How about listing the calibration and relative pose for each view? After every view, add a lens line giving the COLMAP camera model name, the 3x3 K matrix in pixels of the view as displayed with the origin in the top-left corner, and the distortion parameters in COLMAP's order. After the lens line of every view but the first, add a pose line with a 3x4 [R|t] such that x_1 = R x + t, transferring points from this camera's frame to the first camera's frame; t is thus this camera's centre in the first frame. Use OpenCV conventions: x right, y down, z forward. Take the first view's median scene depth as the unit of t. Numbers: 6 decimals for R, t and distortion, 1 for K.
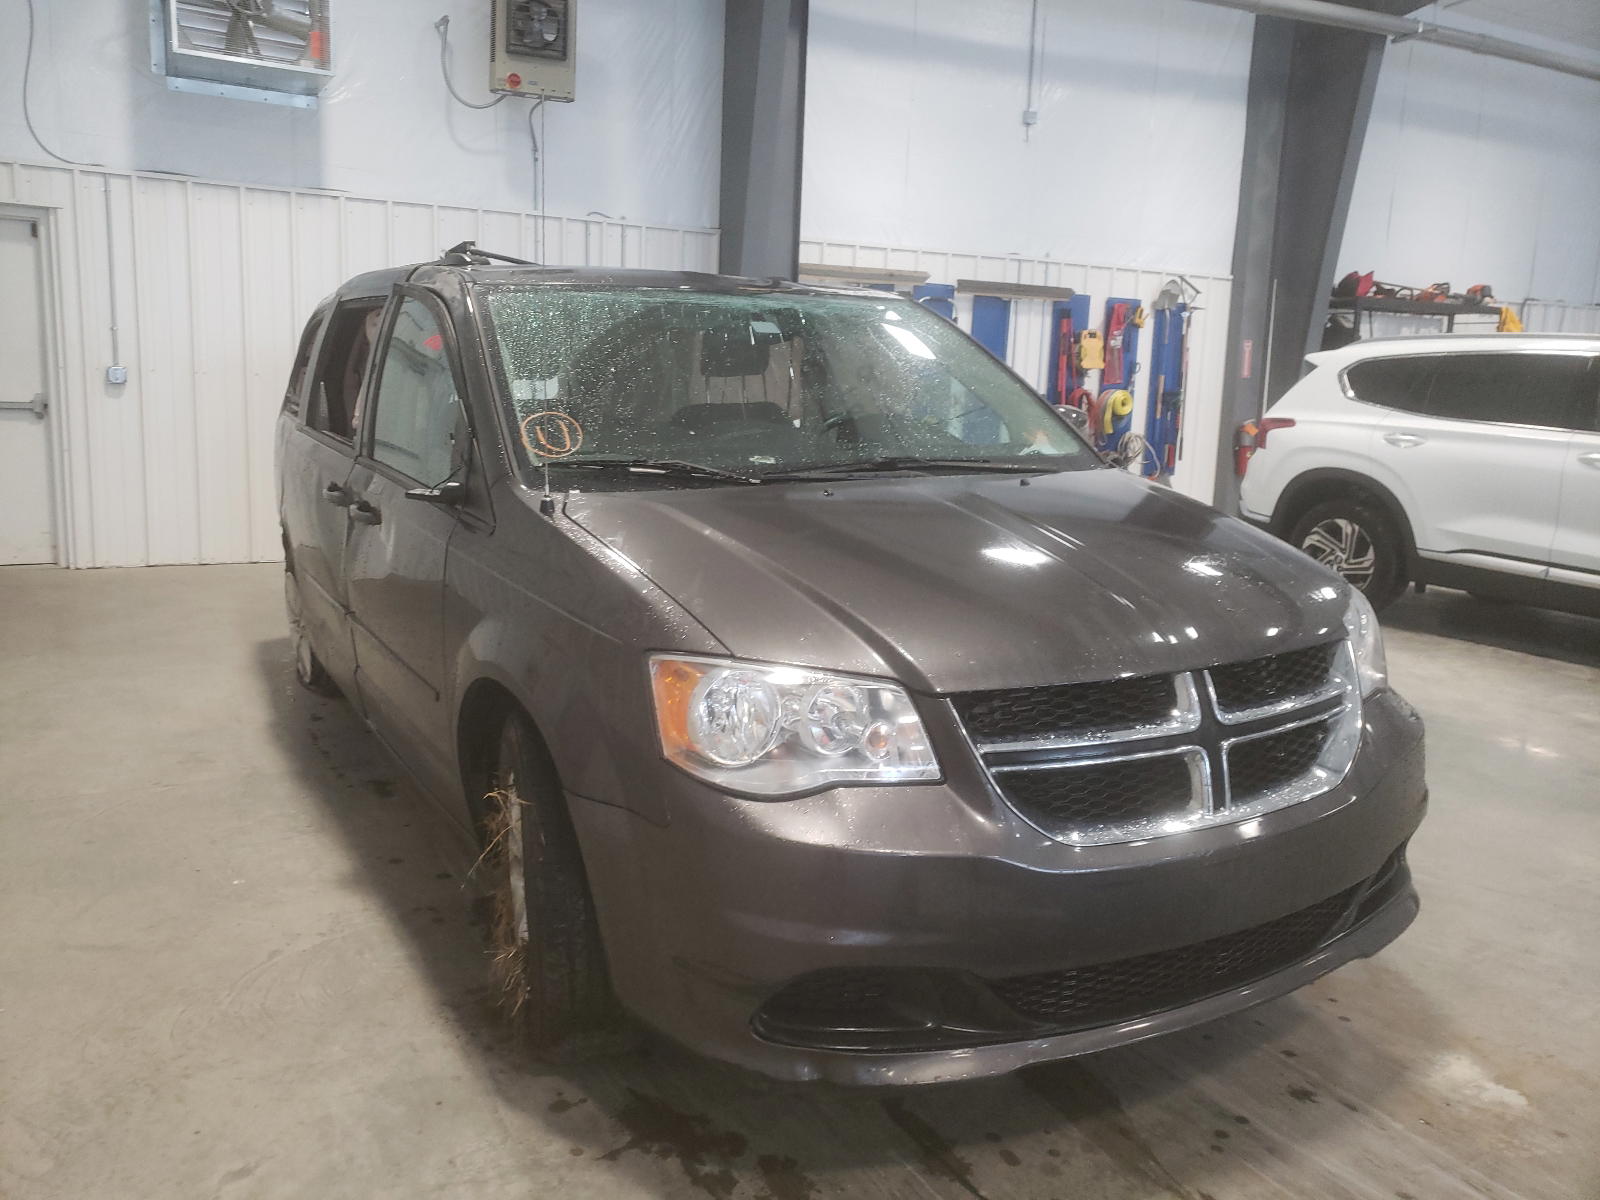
lens RADIAL K [[1206.0, 0, 793.6], [0, 1206.0, 589.5], [0, 0, 1]] dist [0.007433, 0.009649]
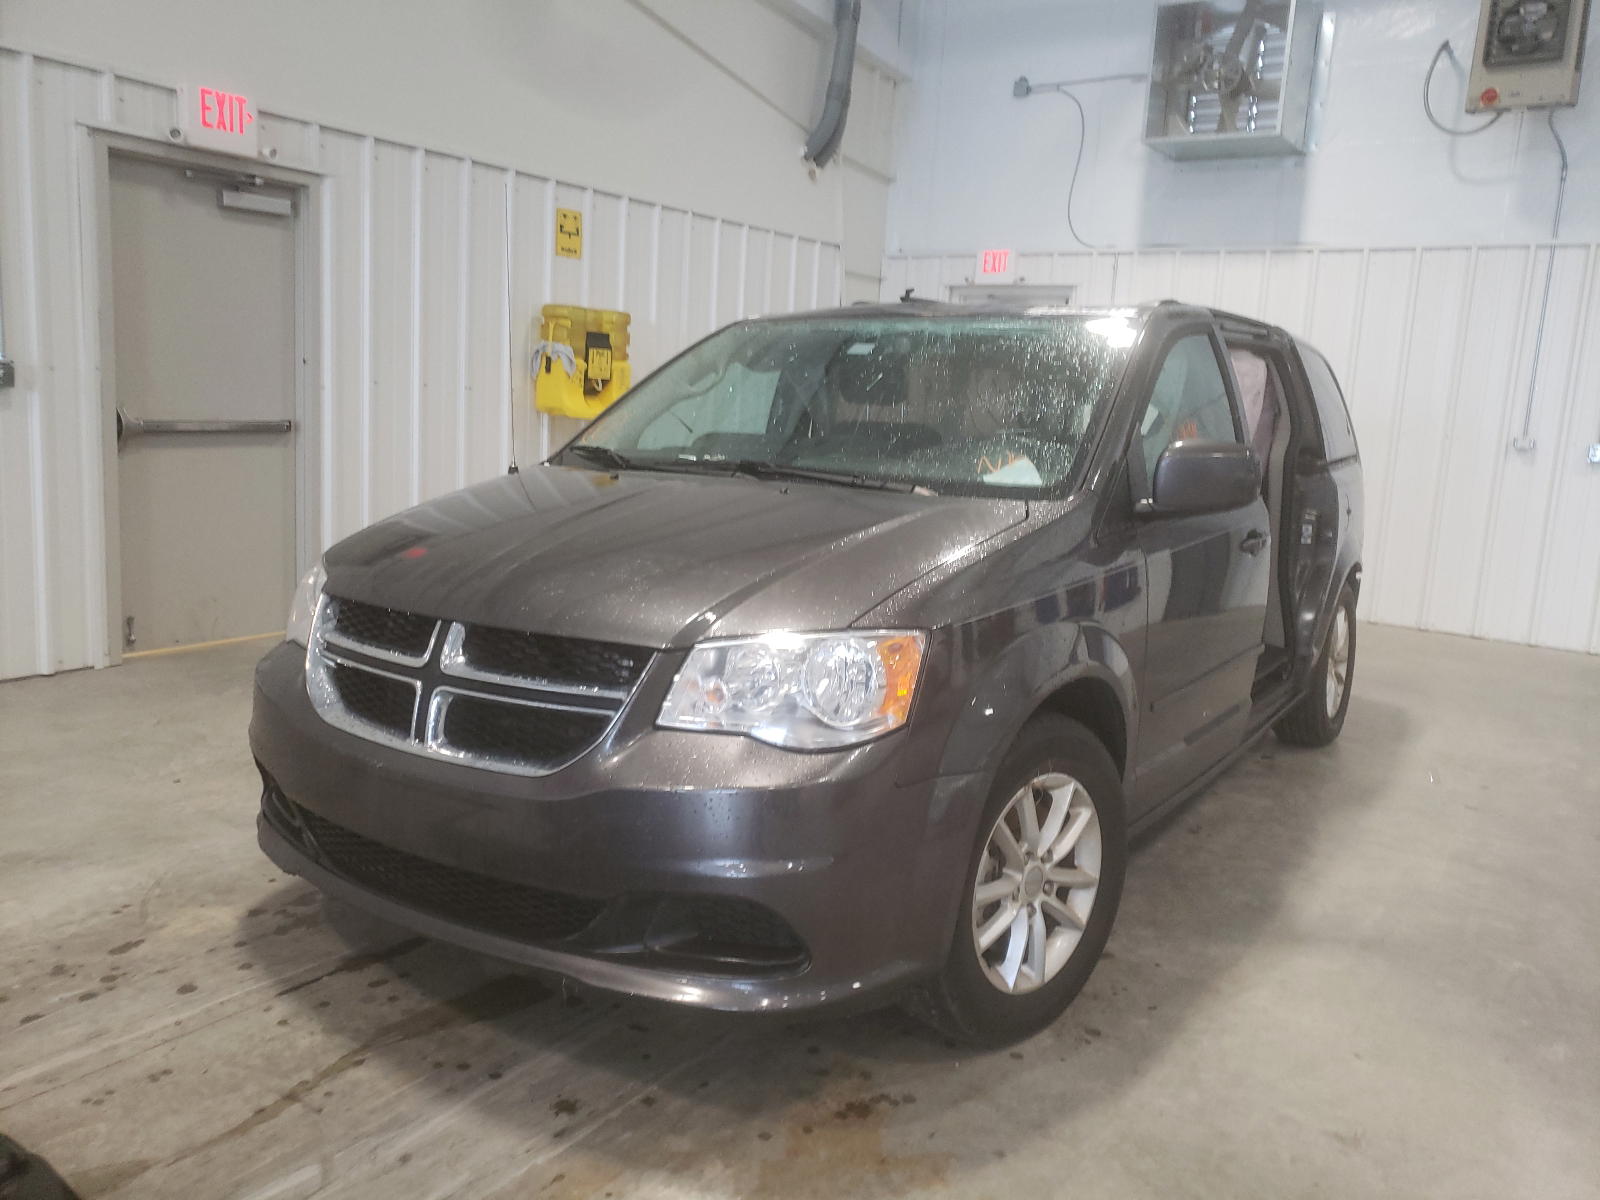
lens RADIAL K [[1206.0, 0, 793.2], [0, 1206.0, 607.8], [0, 0, 1]] dist [0.007433, 0.009649]
pose [[0.480161, 0.150462, -0.864180, 0.350634], [-0.183444, 0.980619, 0.068808, -0.022175], [0.857784, 0.125490, 0.498456, 0.167322]]
